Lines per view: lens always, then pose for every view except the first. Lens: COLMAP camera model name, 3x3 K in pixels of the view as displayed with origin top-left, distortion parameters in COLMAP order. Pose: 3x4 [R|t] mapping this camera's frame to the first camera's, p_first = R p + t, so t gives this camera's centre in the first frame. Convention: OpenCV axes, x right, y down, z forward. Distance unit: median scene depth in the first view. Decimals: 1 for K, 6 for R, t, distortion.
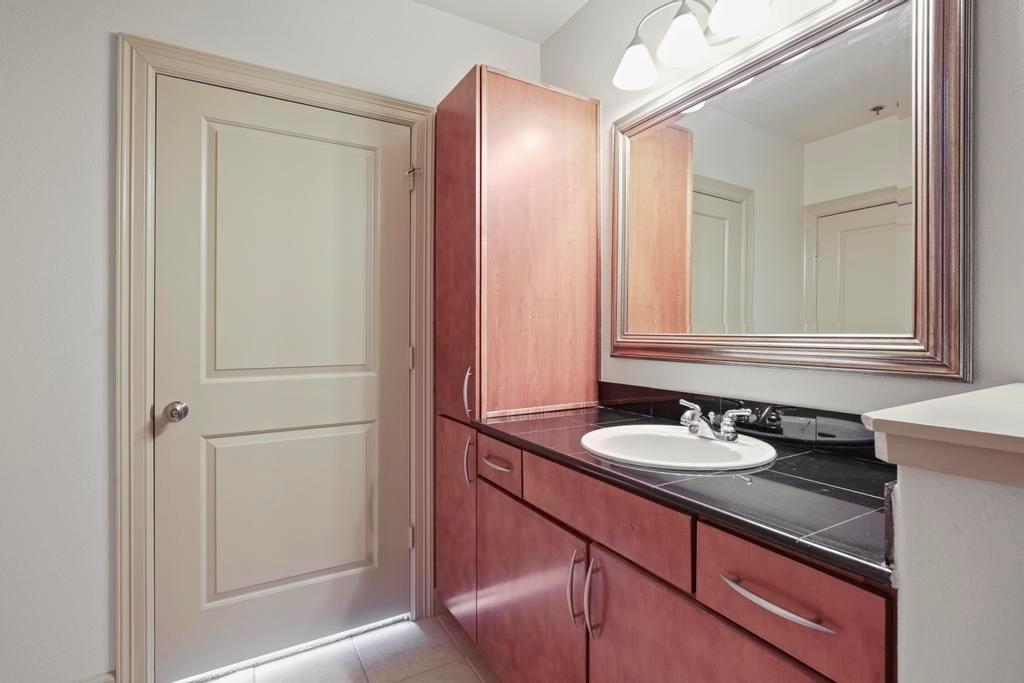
lens RADIAL K [[469.2, 0, 513.3], [0, 469.2, 336.4], [0, 0, 1]] dist [-0.000088, -0.000062]
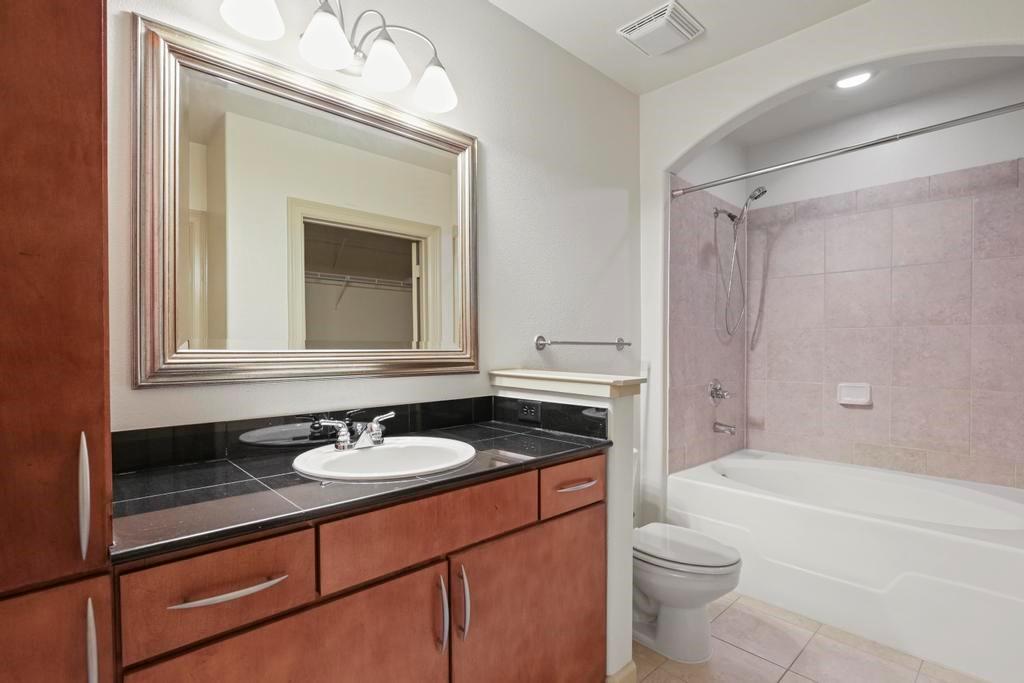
lens RADIAL K [[479.1, 0, 513.2], [0, 479.1, 345.9], [0, 0, 1]] dist [-0.015801, -0.000264]
pose [[-0.202382, -0.001482, 0.979306, -0.752787], [0.008653, 0.999957, 0.003302, -0.016147], [-0.979268, 0.009142, -0.202361, 0.924871]]
